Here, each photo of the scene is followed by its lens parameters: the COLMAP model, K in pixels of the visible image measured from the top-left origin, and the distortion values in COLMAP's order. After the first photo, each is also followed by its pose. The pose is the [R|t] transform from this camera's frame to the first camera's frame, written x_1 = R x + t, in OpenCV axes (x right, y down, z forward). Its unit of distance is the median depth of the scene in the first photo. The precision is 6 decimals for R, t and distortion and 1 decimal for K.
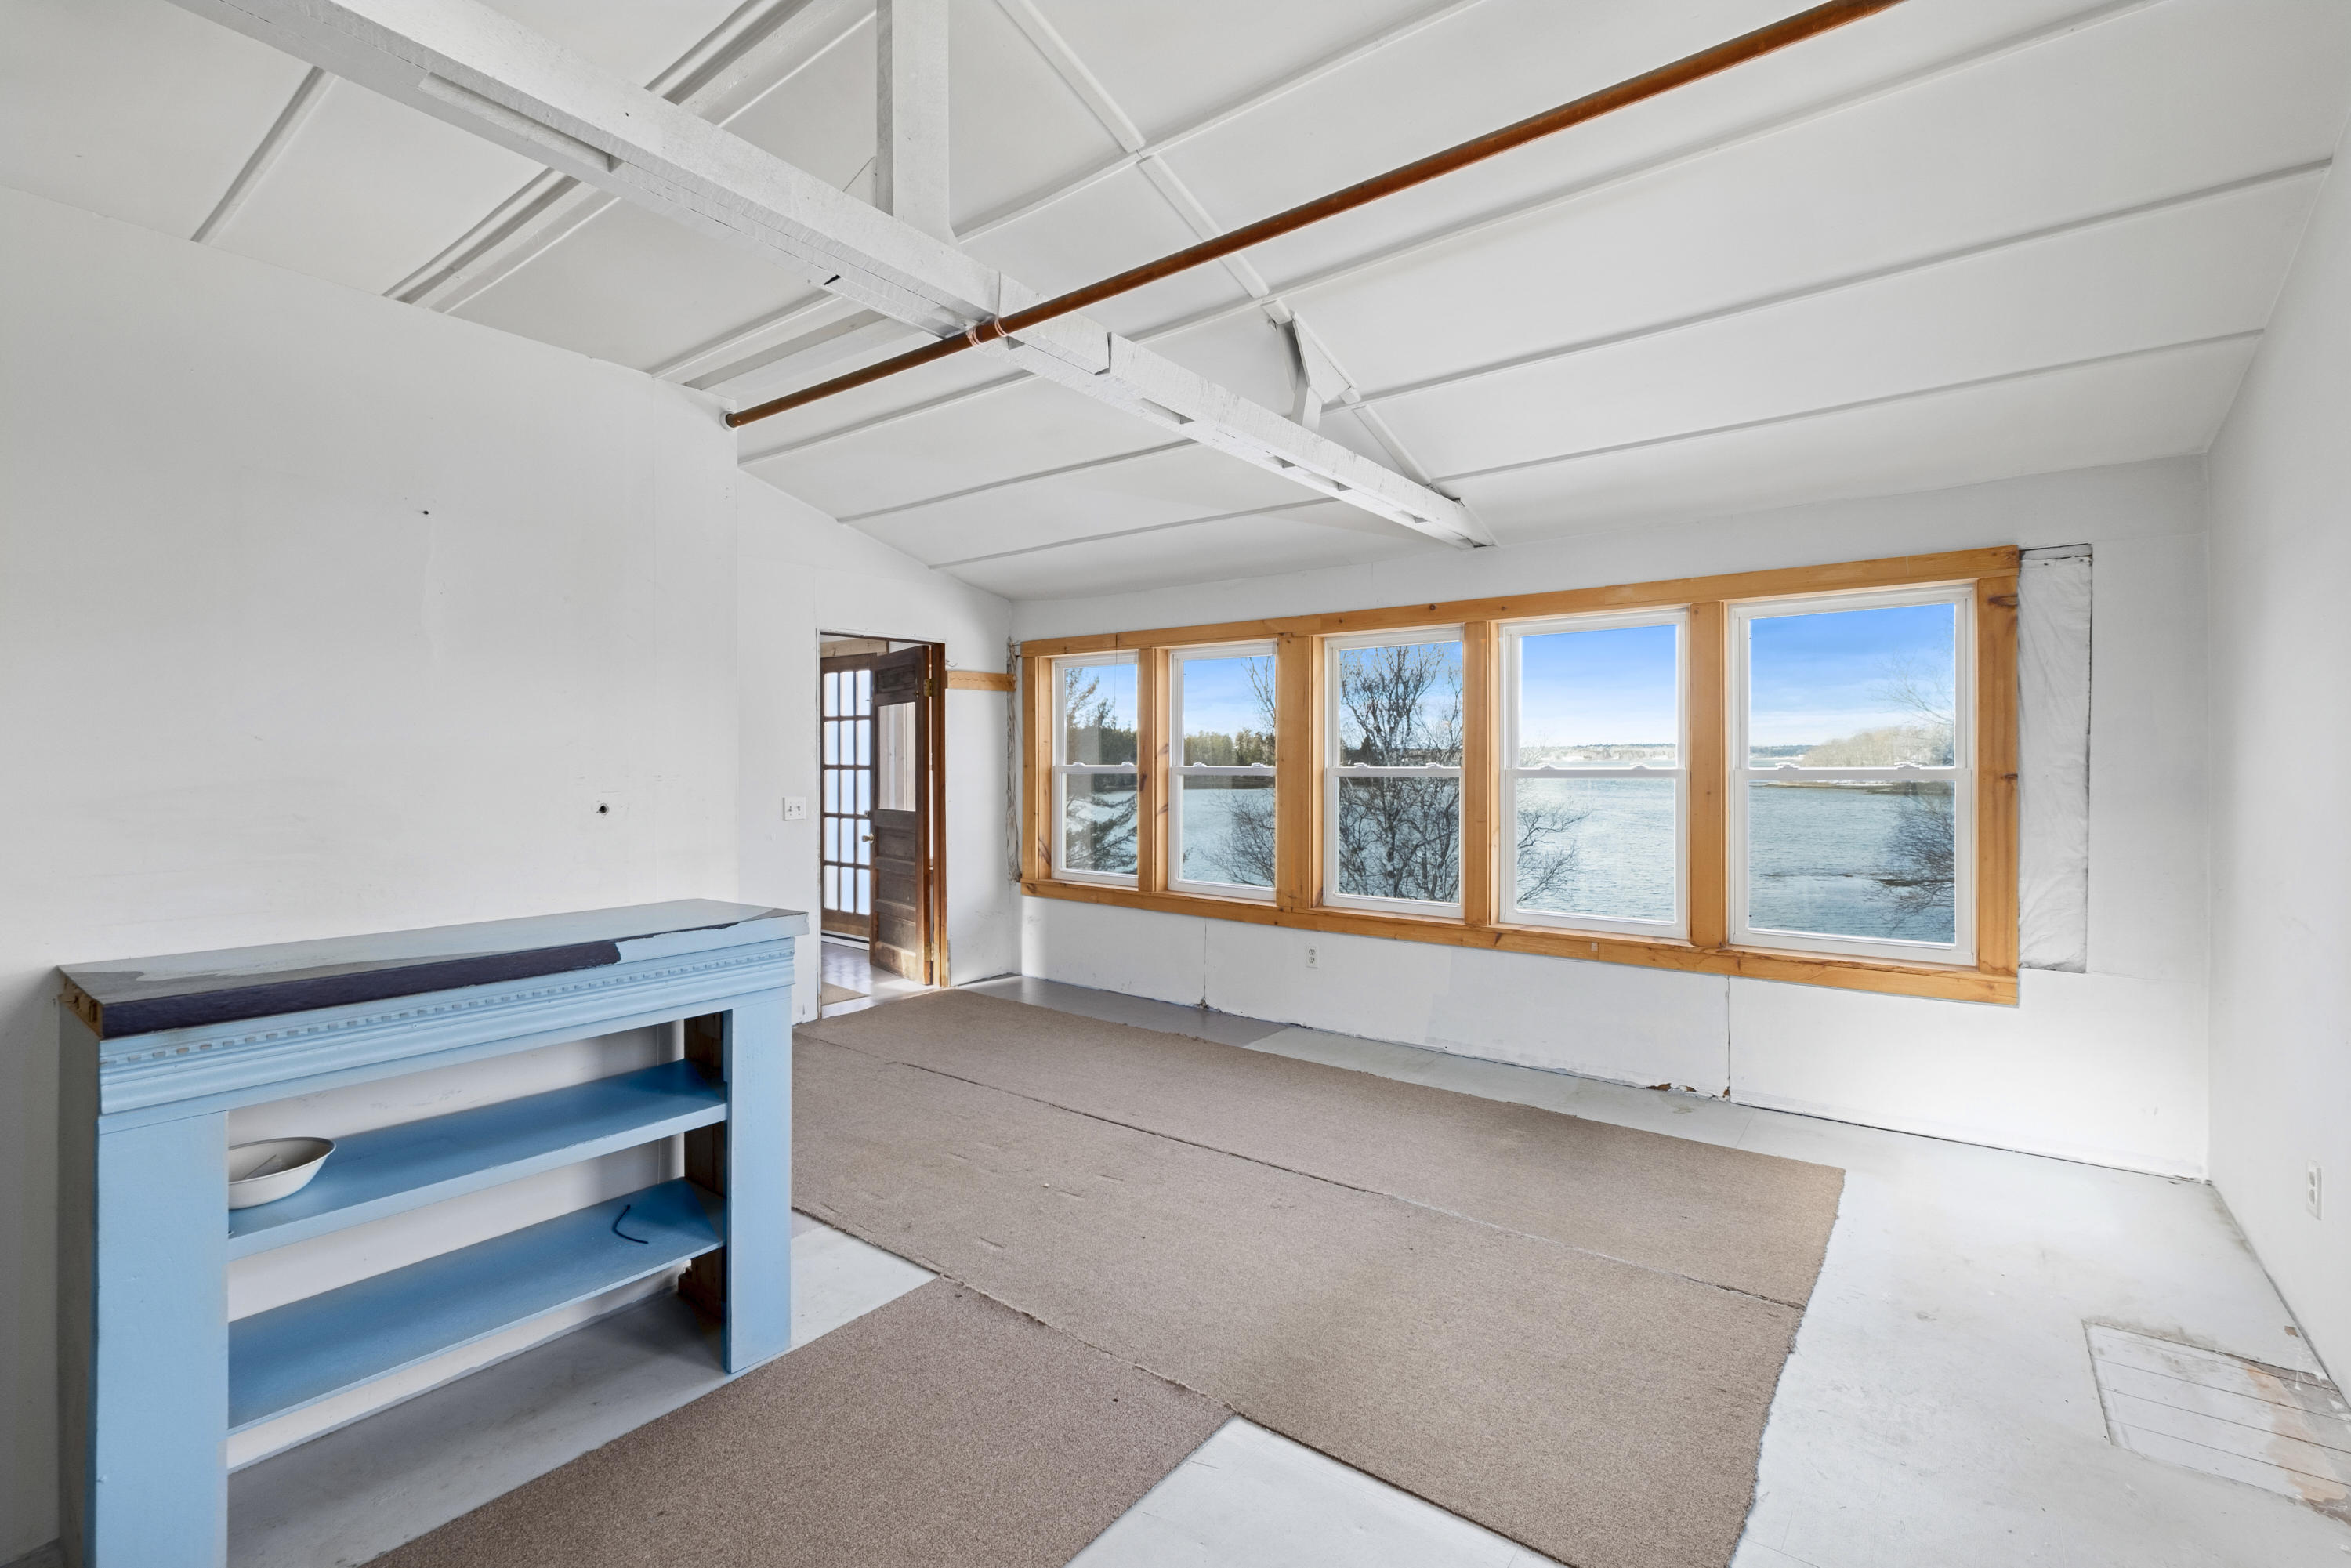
lens RADIAL K [[1023.1, 0, 1183.6], [0, 1023.1, 764.8], [0, 0, 1]] dist [0.001297, -0.000004]
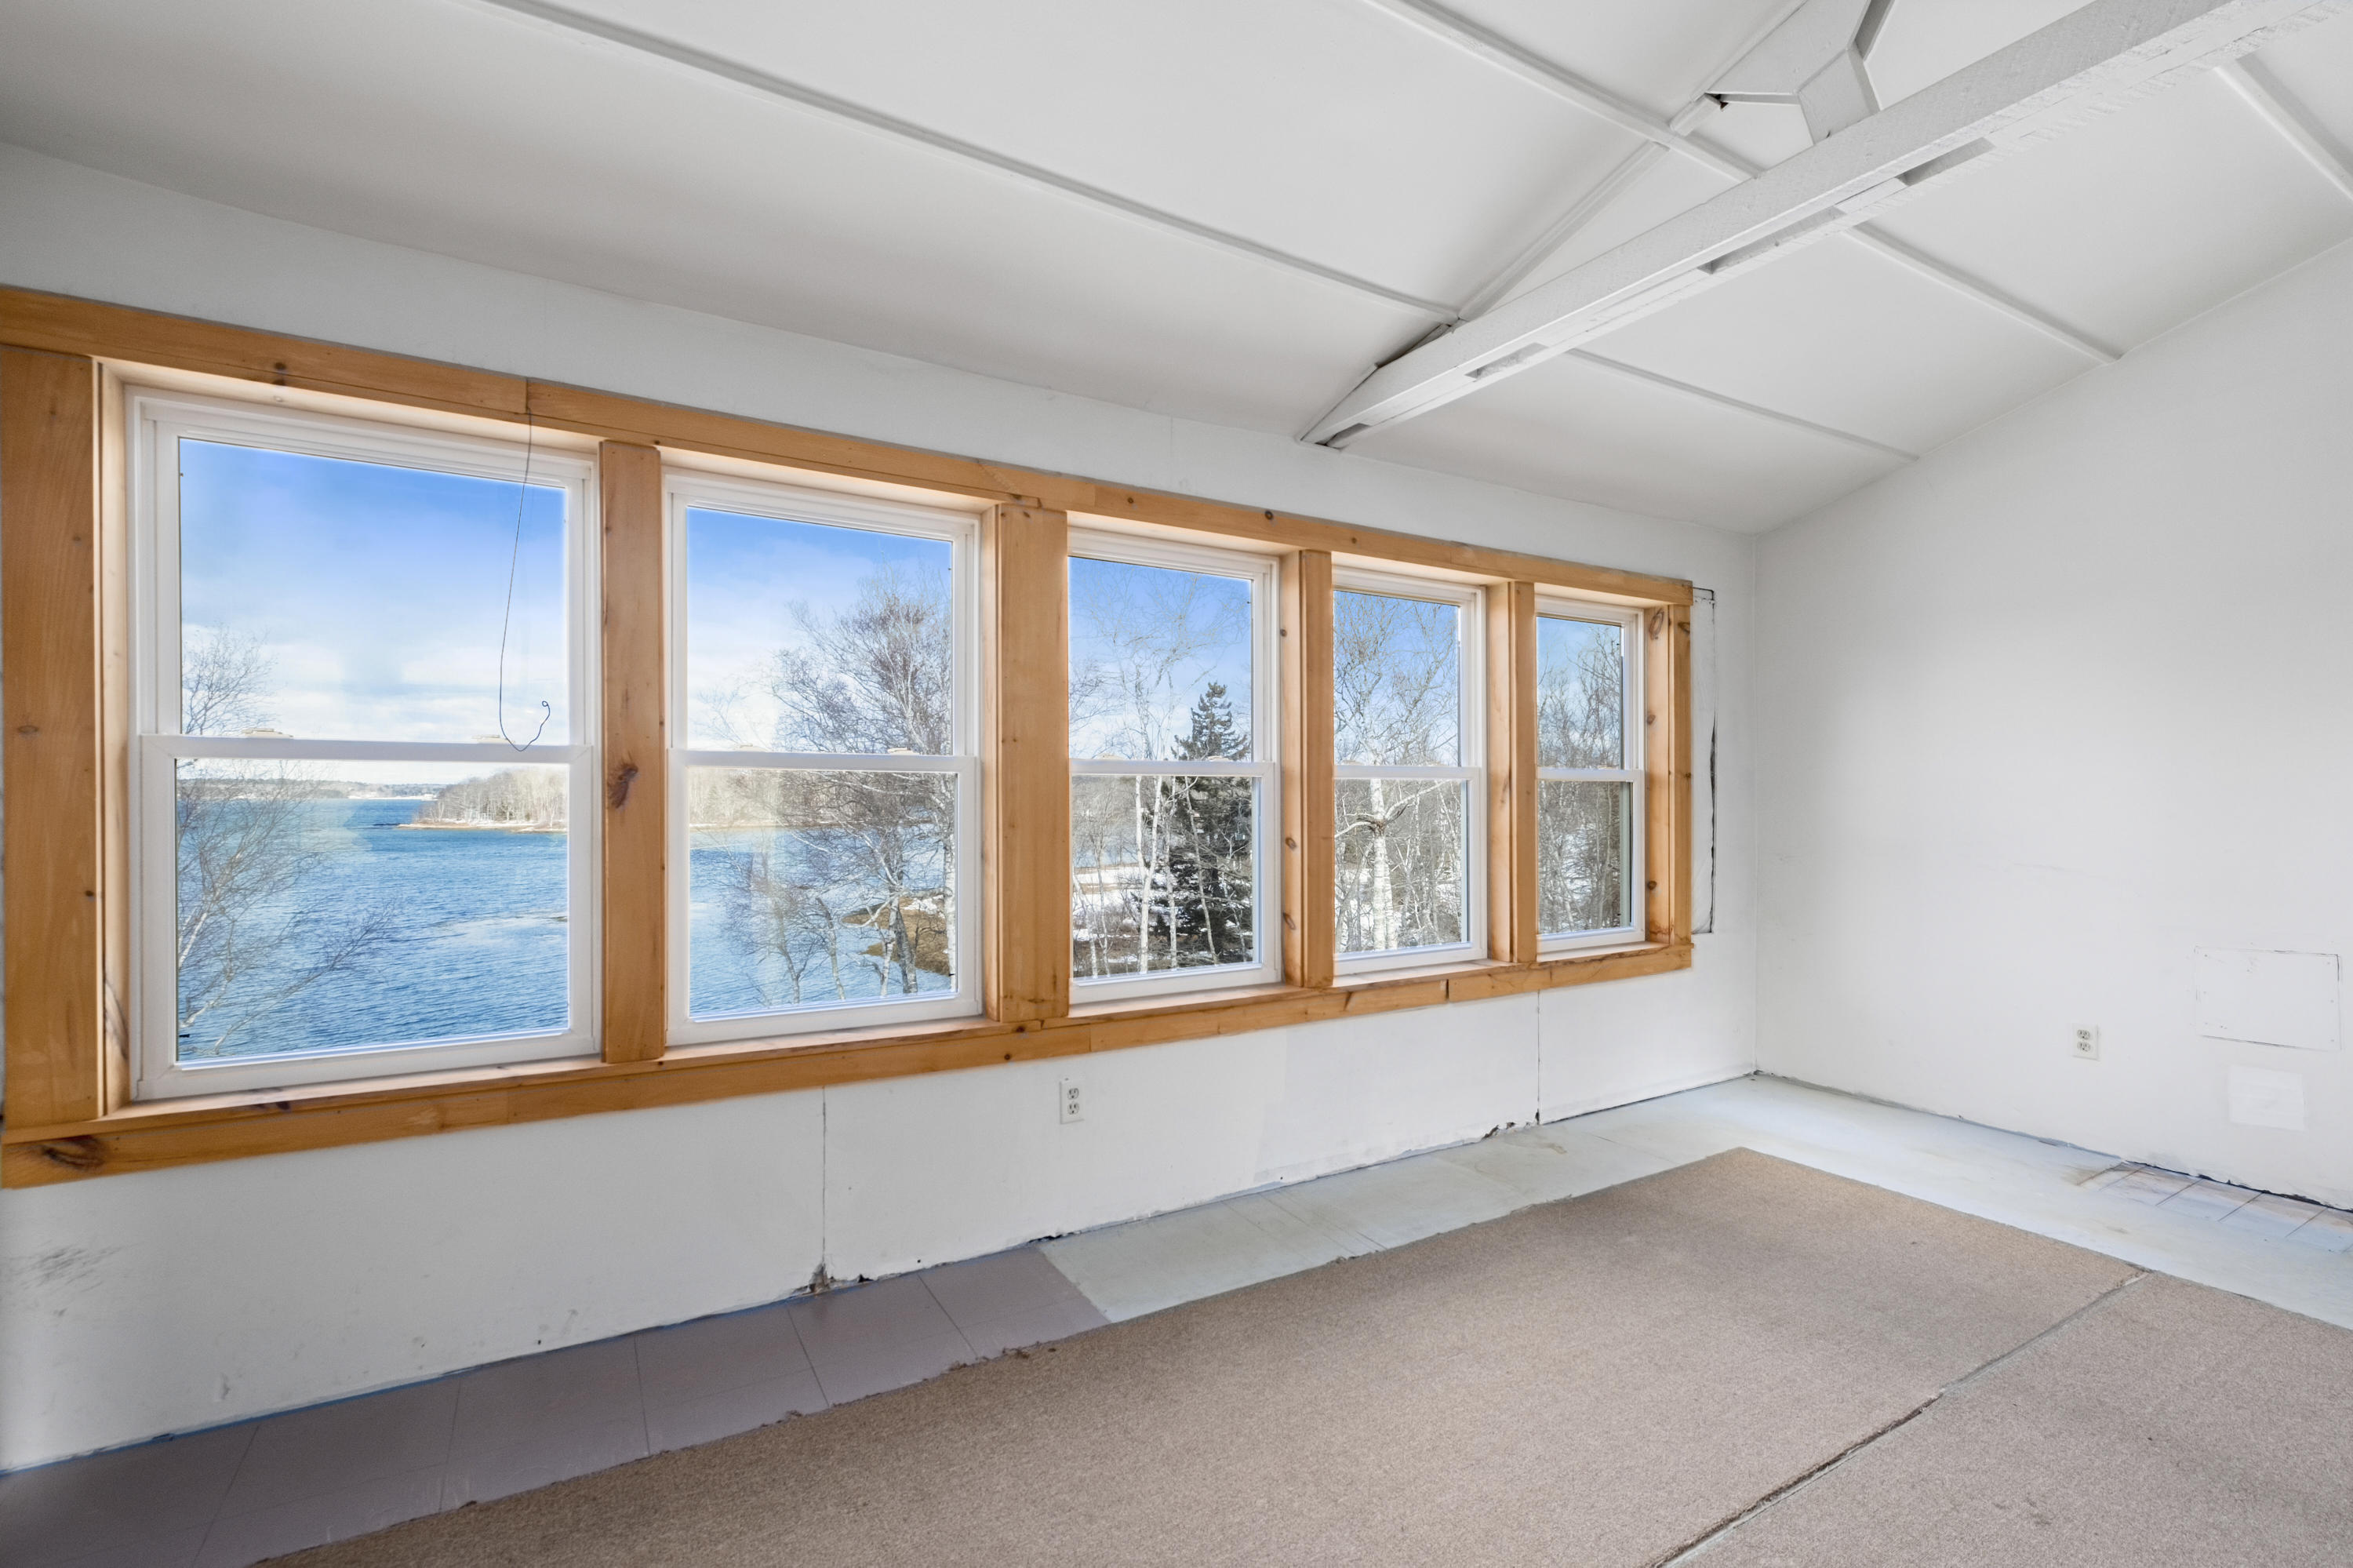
lens RADIAL K [[1048.7, 0, 1178.3], [0, 1048.7, 805.4], [0, 0, 1]] dist [-0.000479, 0.000006]
pose [[0.388420, -0.004393, 0.921472, -0.472965], [0.003688, 0.999988, 0.003213, 0.035390], [-0.921475, 0.002151, 0.388432, 0.939217]]
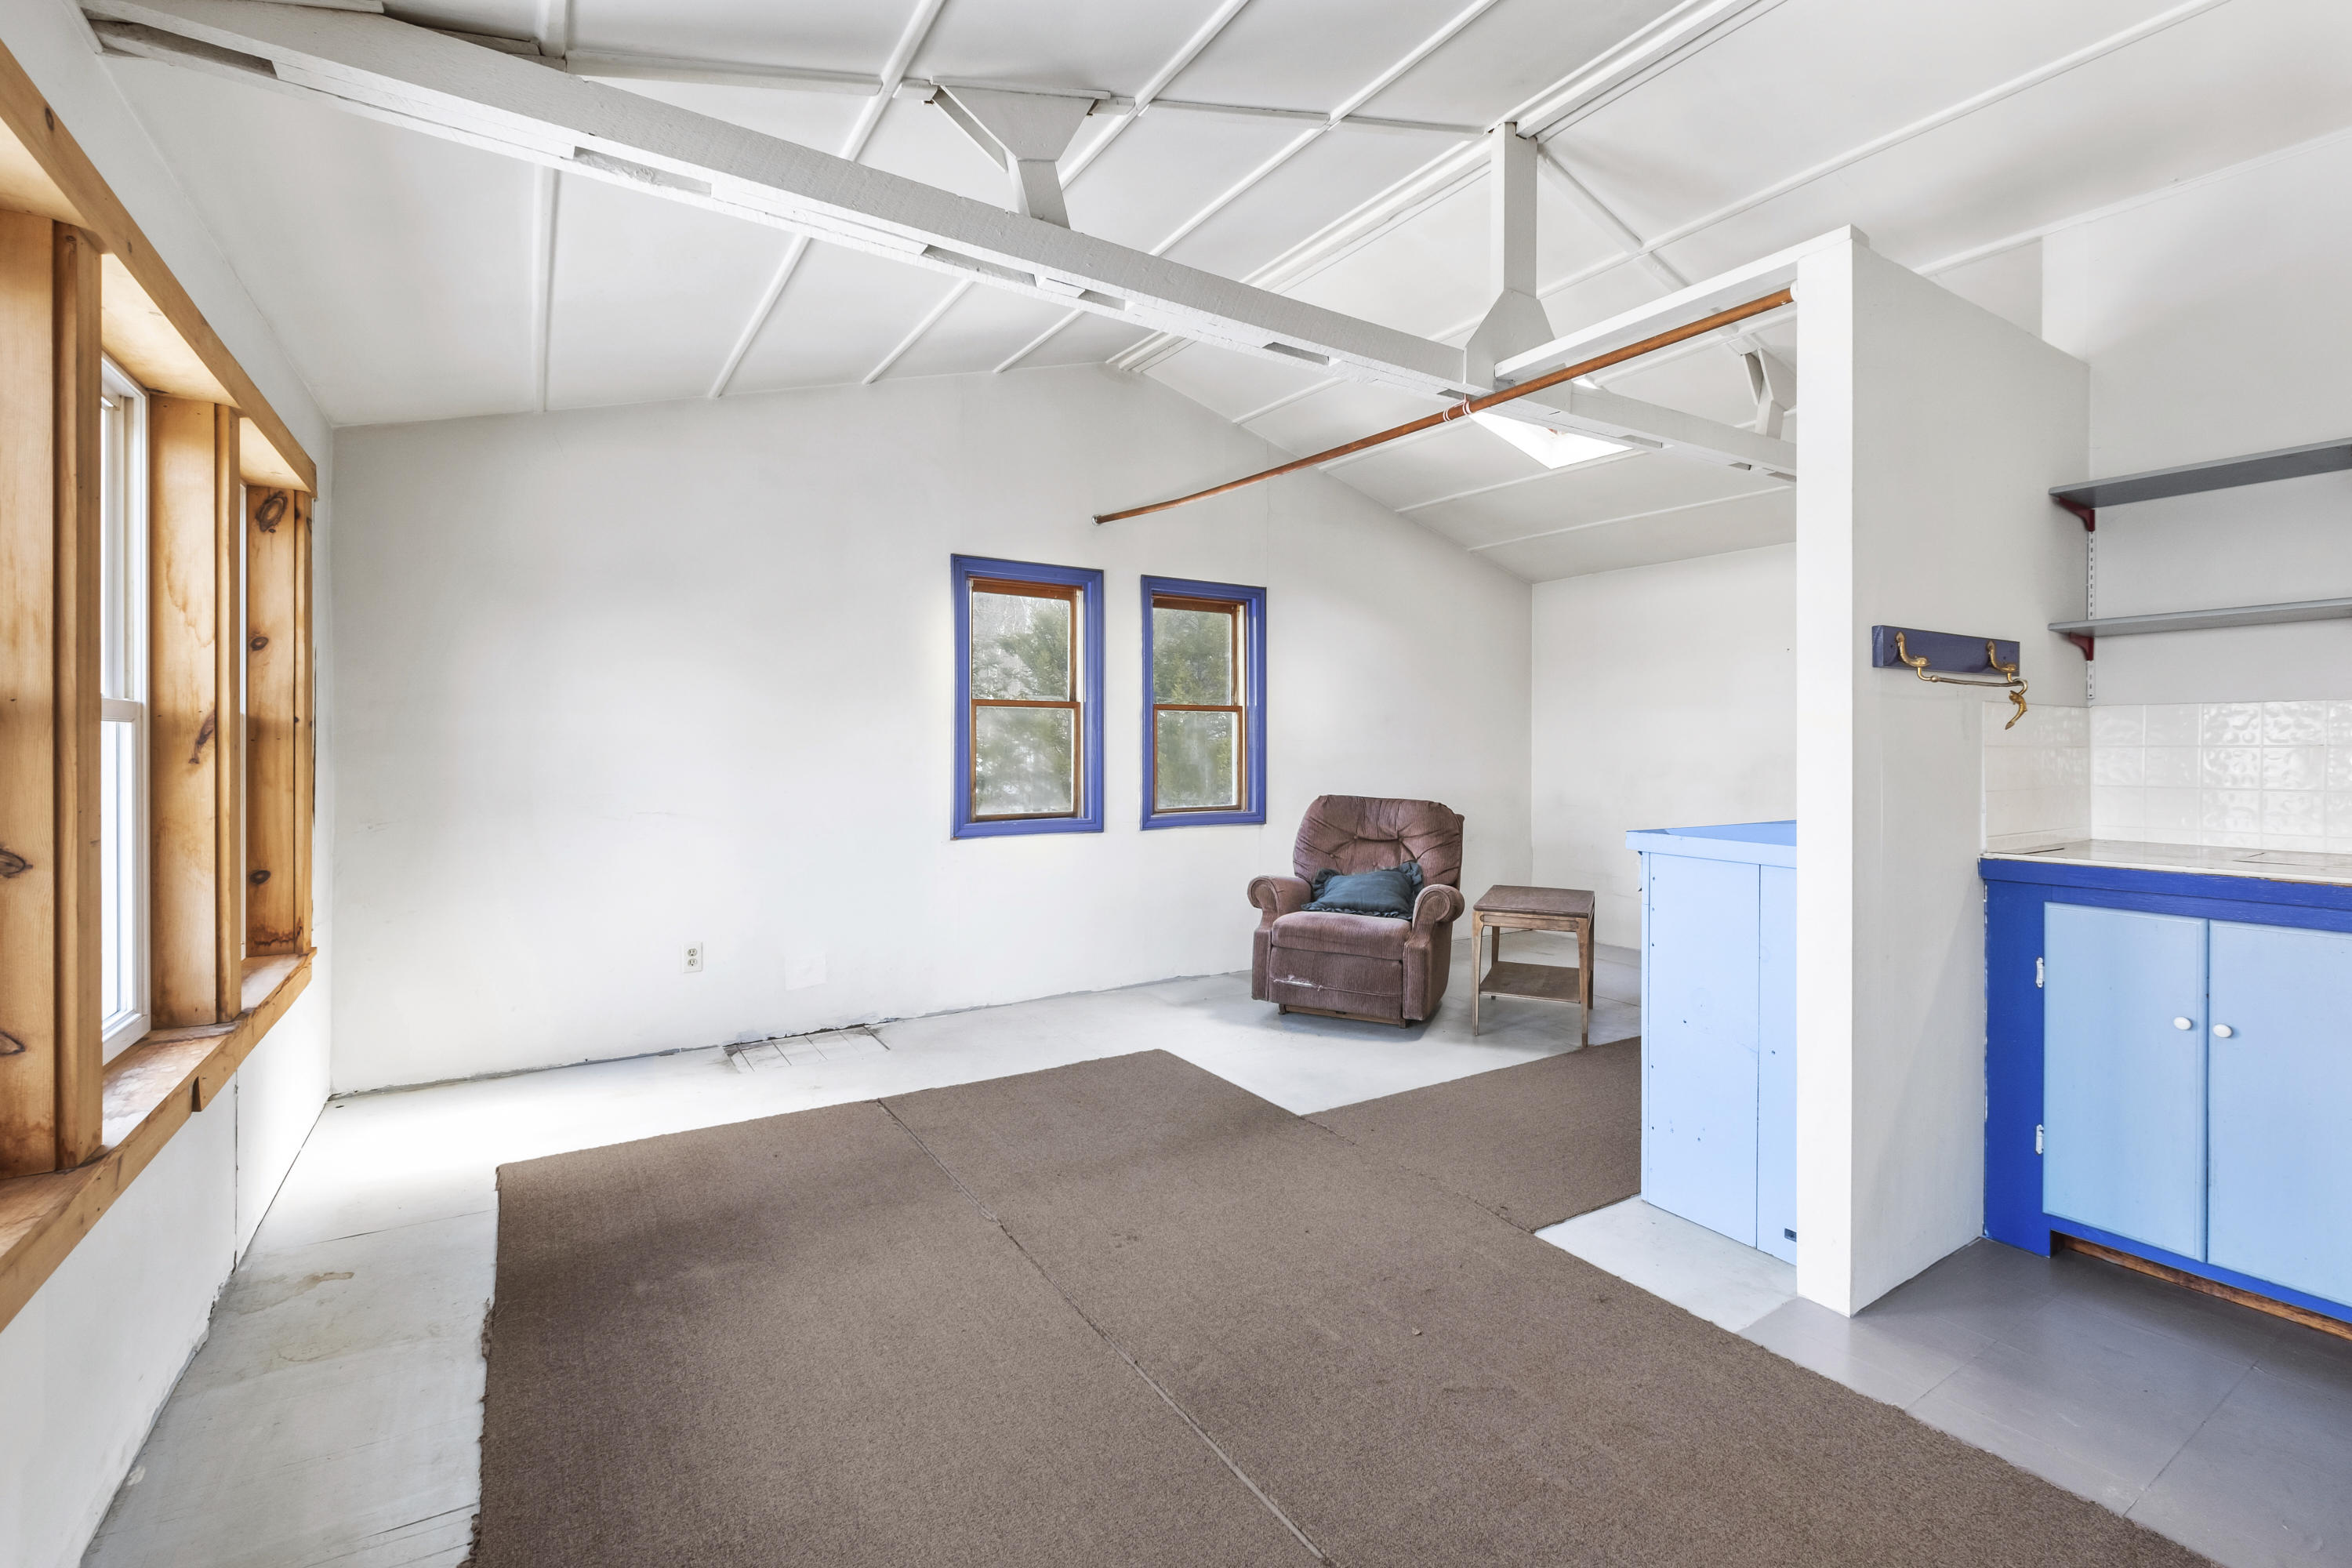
lens RADIAL K [[1033.1, 0, 1190.0], [0, 1033.1, 745.8], [0, 0, 1]] dist [-0.000803, -0.000071]
pose [[-0.936868, 0.000105, 0.349683, -0.190428], [-0.000136, 1.000000, -0.000665, 0.028240], [-0.349683, -0.000671, -0.936868, 1.374378]]
